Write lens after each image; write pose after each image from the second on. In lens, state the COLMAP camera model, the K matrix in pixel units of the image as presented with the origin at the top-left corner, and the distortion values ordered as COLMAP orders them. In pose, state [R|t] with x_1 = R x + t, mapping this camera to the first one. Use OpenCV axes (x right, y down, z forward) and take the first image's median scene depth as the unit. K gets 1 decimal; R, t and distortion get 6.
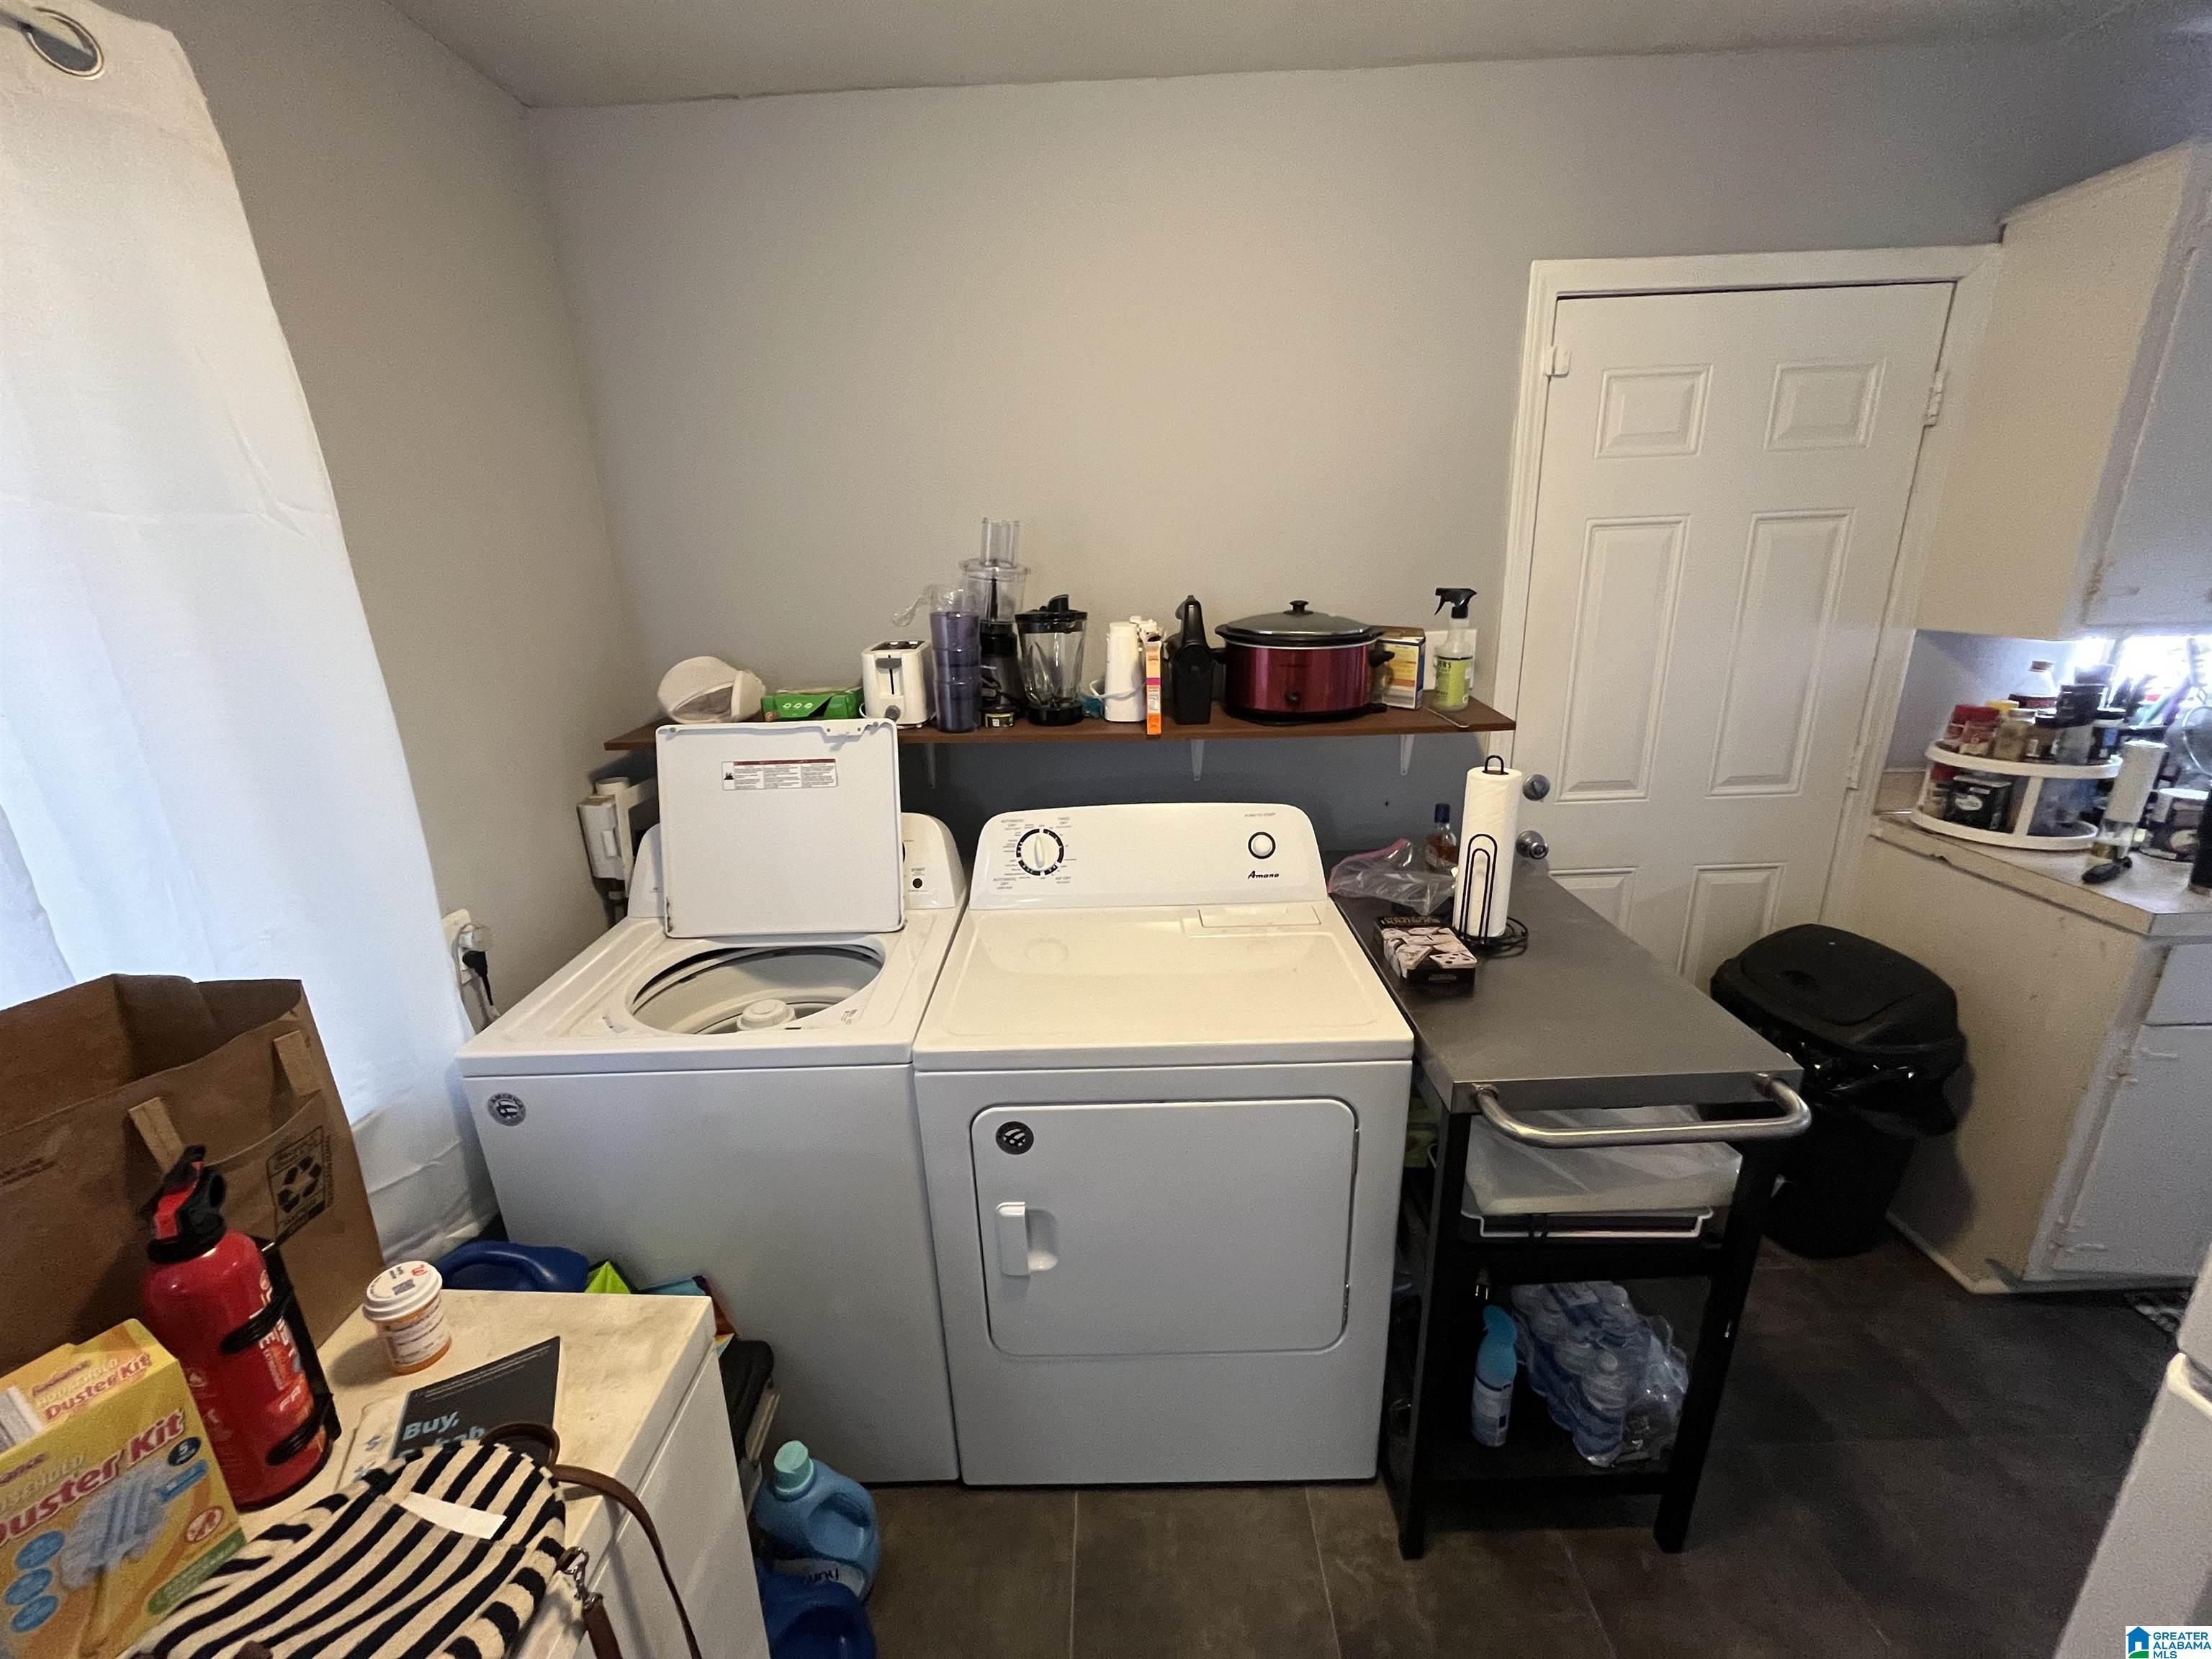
lens RADIAL K [[888.8, 0, 1102.8], [0, 888.8, 835.7], [0, 0, 1]] dist [-0.002452, -0.000168]
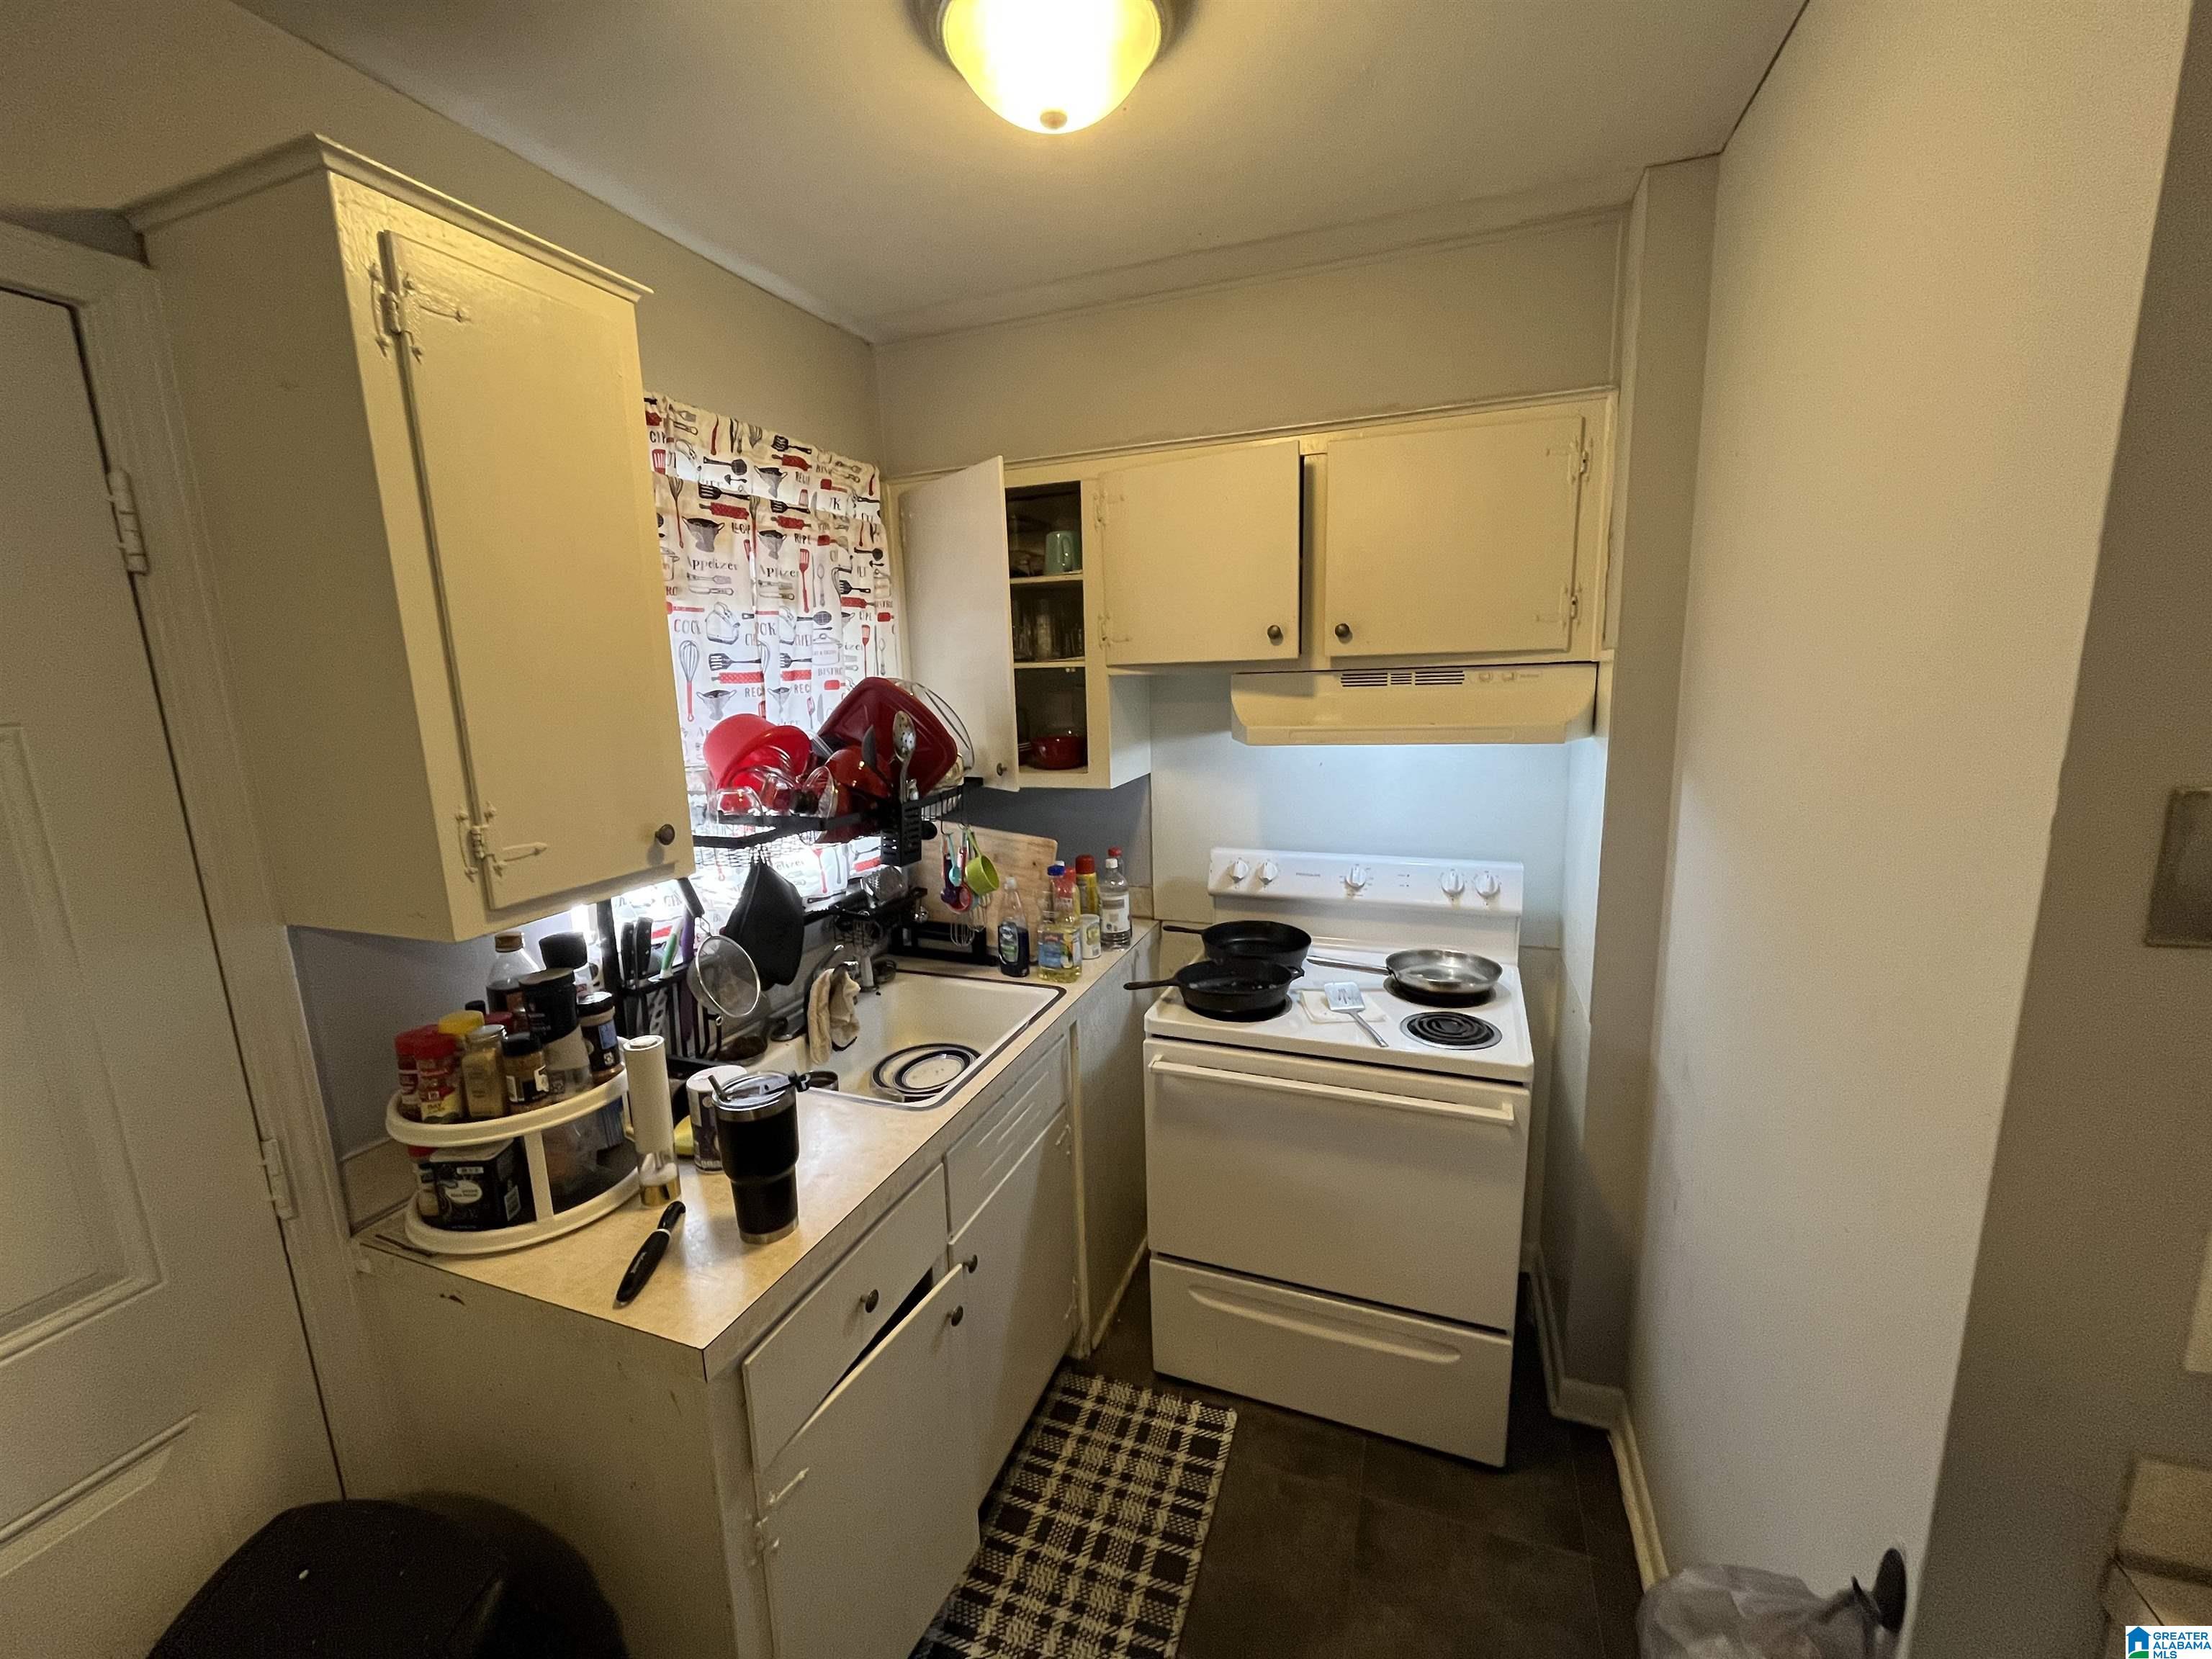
lens RADIAL K [[888.8, 0, 1102.8], [0, 888.8, 835.7], [0, 0, 1]] dist [-0.002452, -0.000168]
pose [[0.333961, -0.147115, 0.931036, 0.637842], [0.297031, 0.953845, 0.044175, -0.175535], [-0.894563, 0.261794, 0.362245, 0.356252]]
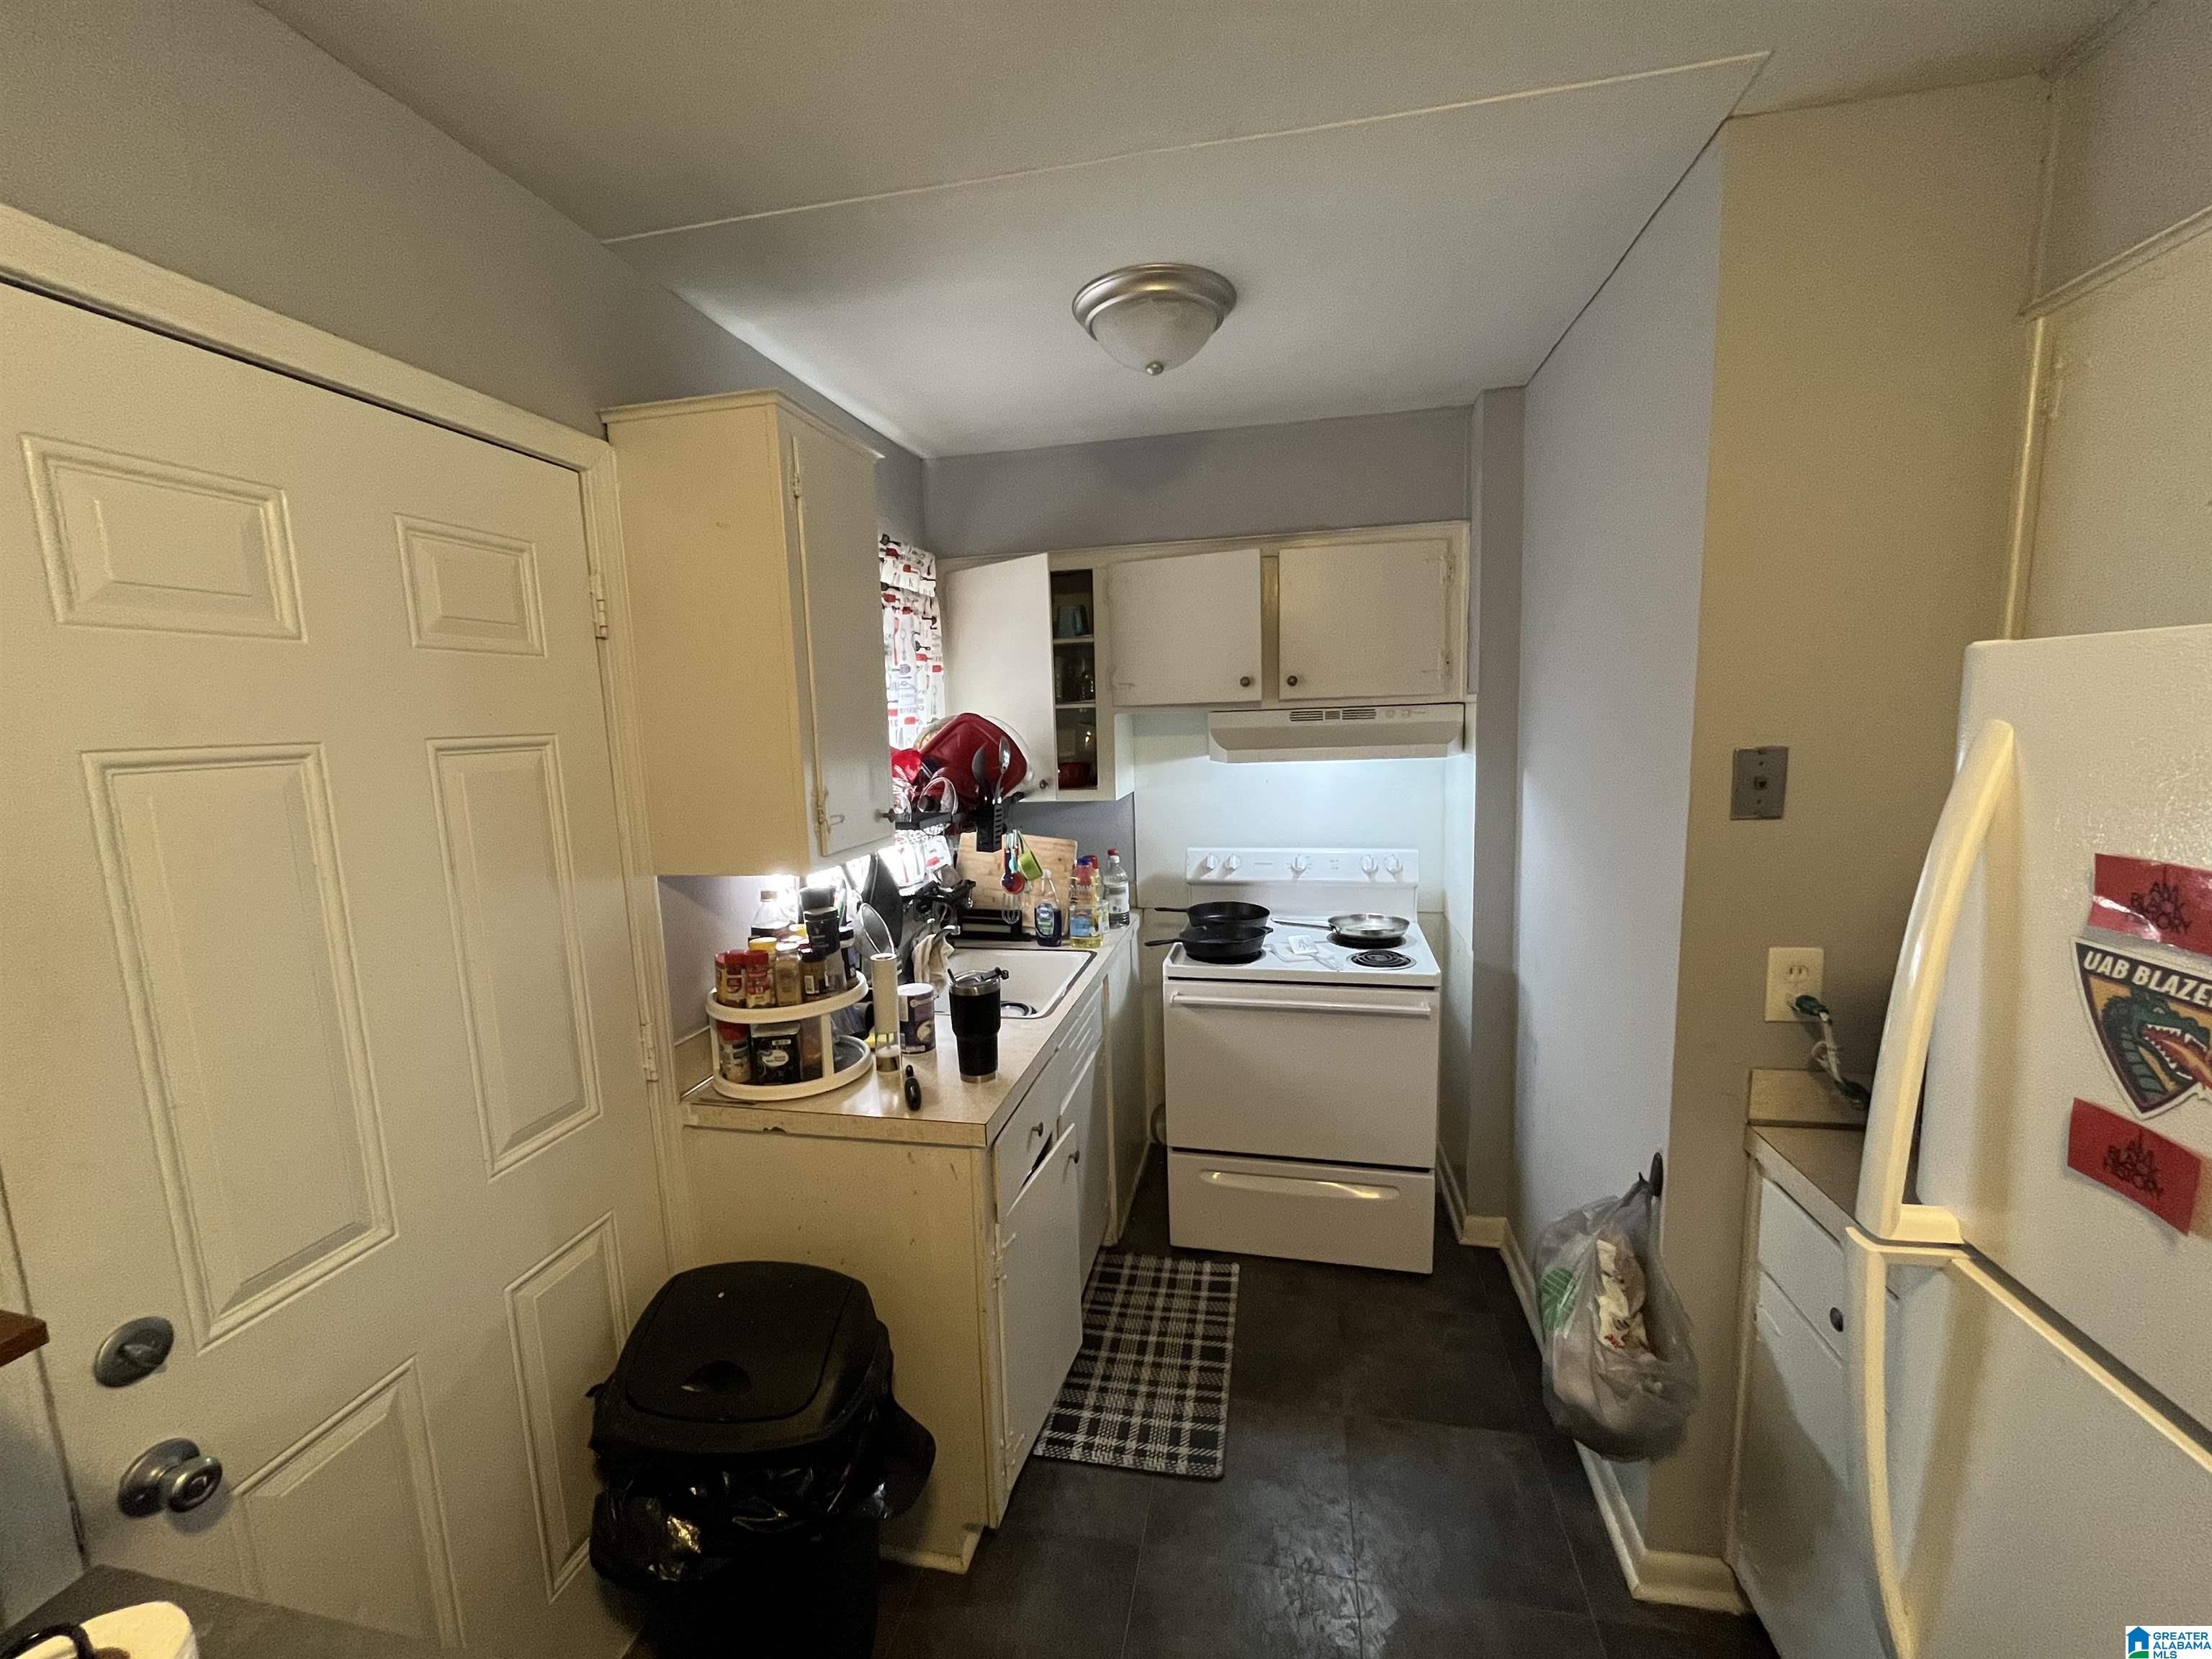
lens RADIAL K [[889.7, 0, 1101.6], [0, 889.7, 840.8], [0, 0, 1]] dist [-0.001458, 0.000140]
pose [[0.189186, -0.105618, 0.976245, 0.220841], [0.317260, 0.947451, 0.041021, -0.184921], [-0.929277, 0.301963, 0.212753, 0.481618]]
